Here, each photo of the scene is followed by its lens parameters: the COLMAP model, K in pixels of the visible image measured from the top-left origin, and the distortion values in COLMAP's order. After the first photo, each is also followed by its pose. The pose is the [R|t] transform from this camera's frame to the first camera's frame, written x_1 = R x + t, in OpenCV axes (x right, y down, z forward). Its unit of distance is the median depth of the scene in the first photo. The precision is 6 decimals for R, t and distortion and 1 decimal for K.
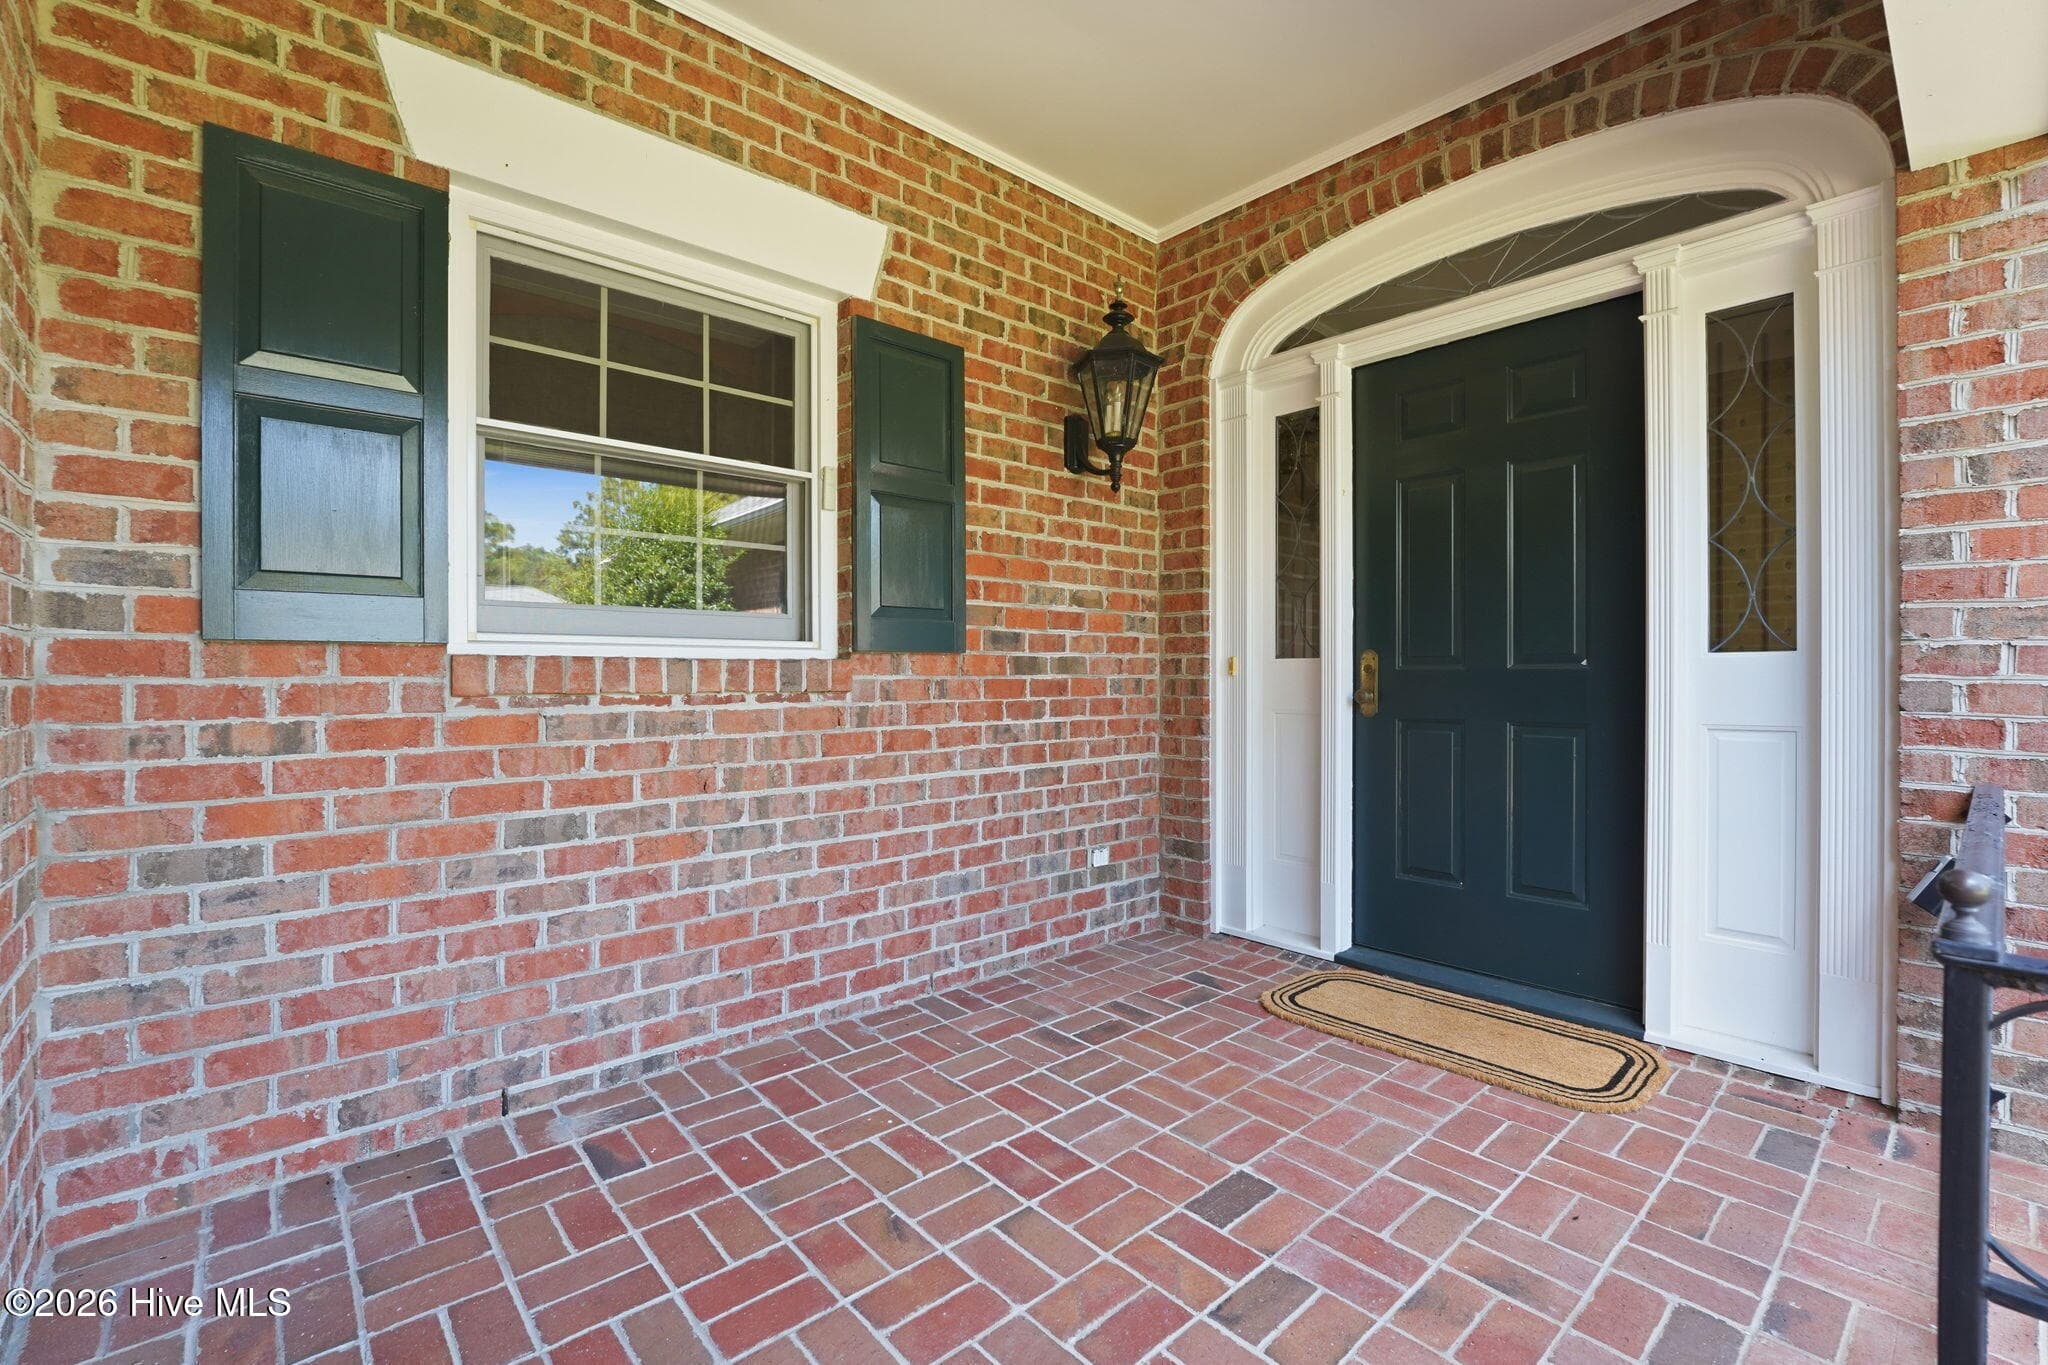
lens RADIAL K [[855.3, 0, 1019.3], [0, 855.3, 679.5], [0, 0, 1]] dist [-0.018002, -0.000035]
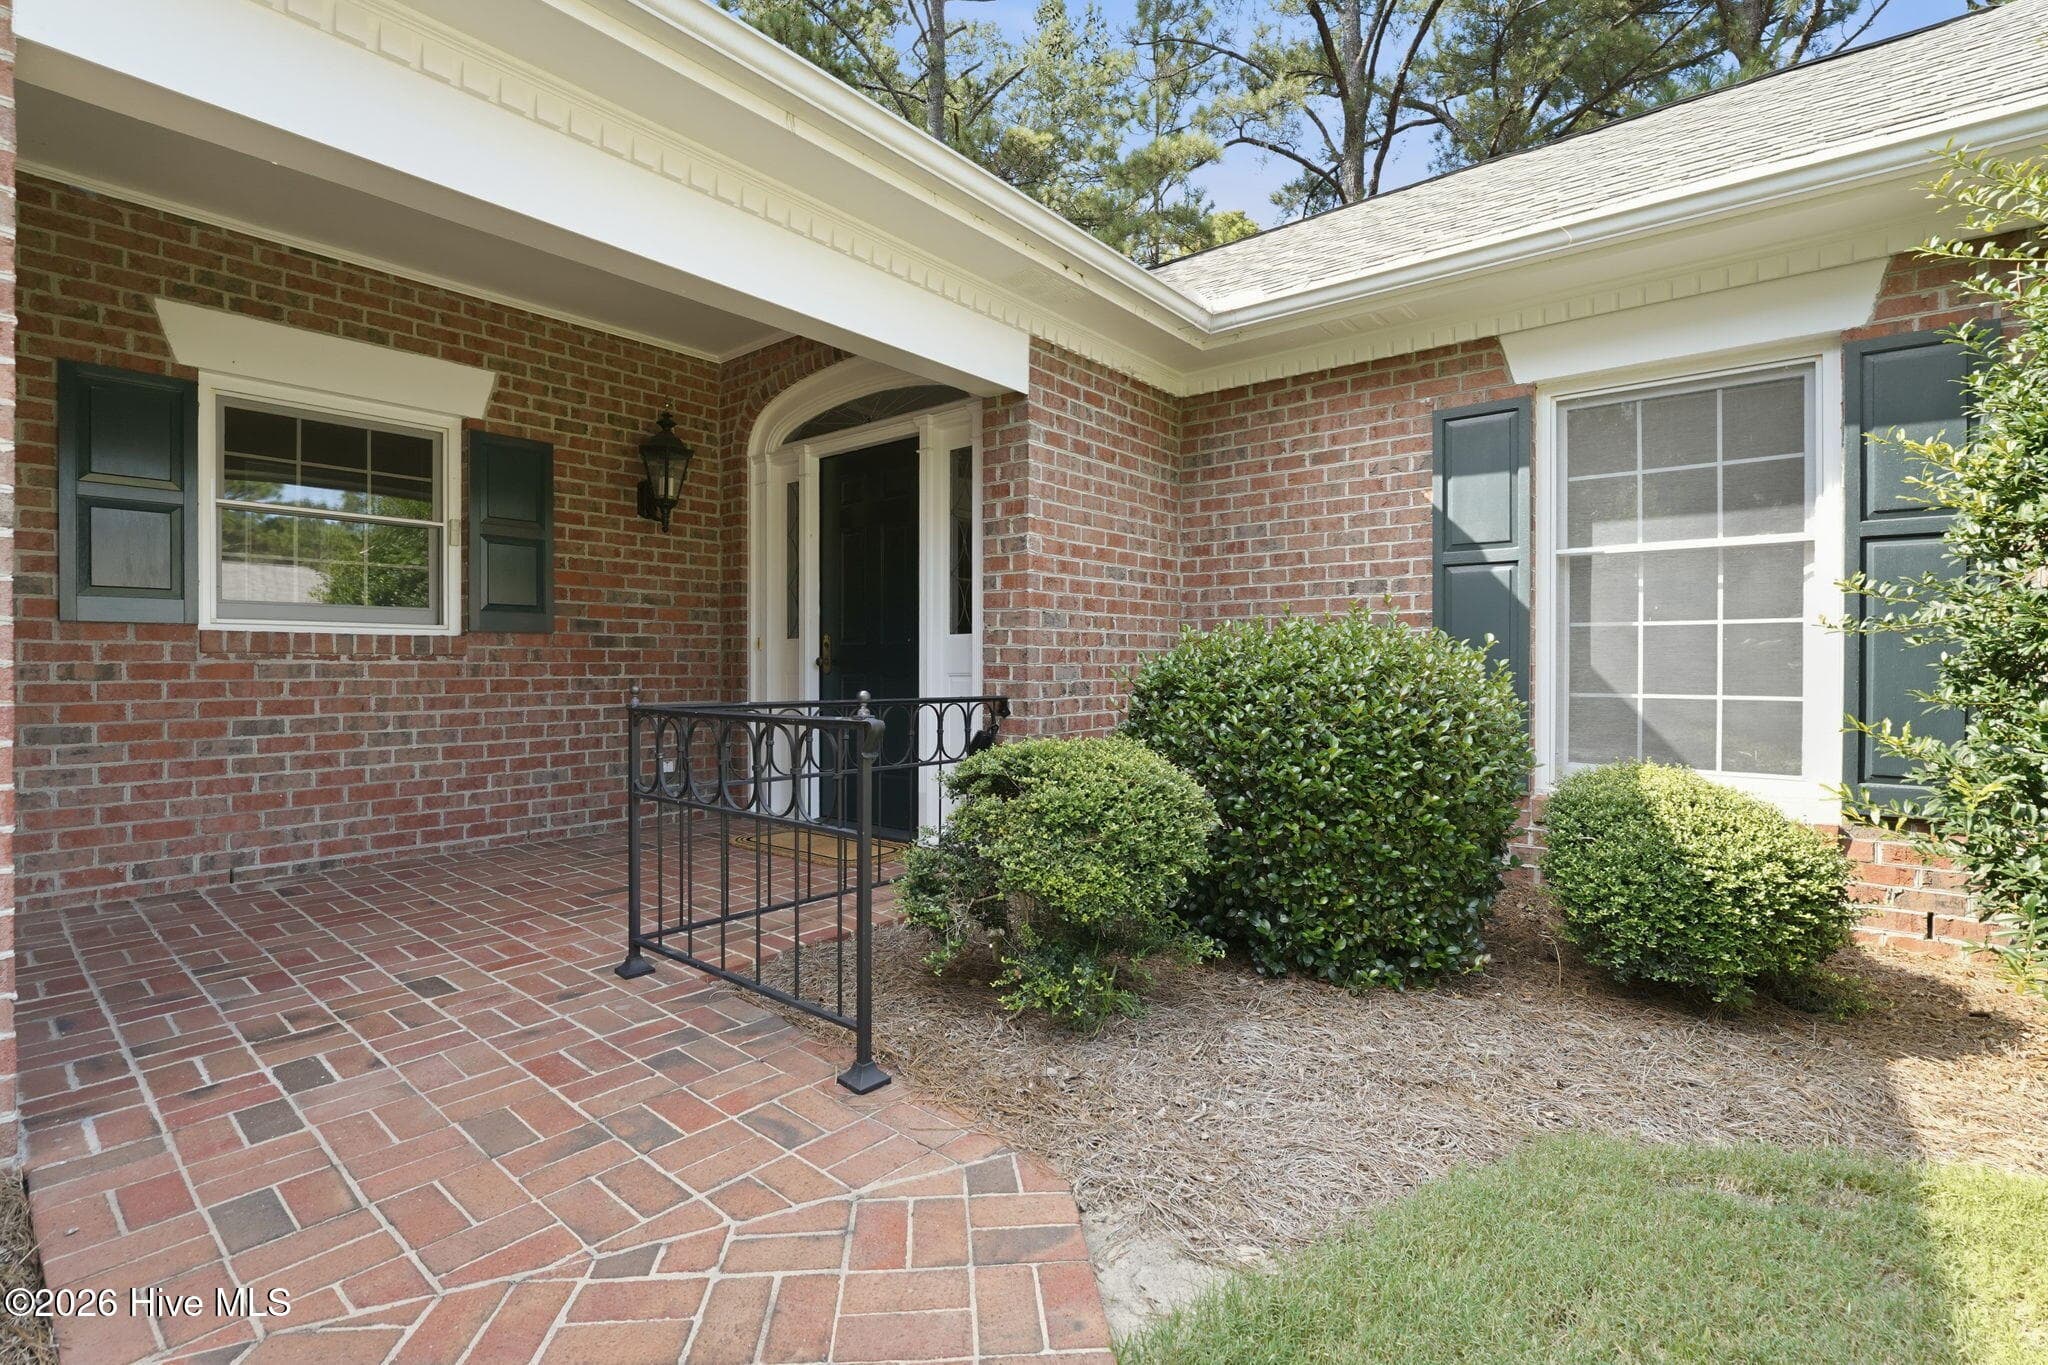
lens RADIAL K [[919.3, 0, 1027.5], [0, 919.3, 672.1], [0, 0, 1]] dist [-0.018052, 0.001690]
pose [[0.989432, 0.001220, 0.144993, 0.709084], [-0.001292, 0.999999, 0.000401, 0.050551], [-0.144992, -0.000584, 0.989433, -1.041580]]
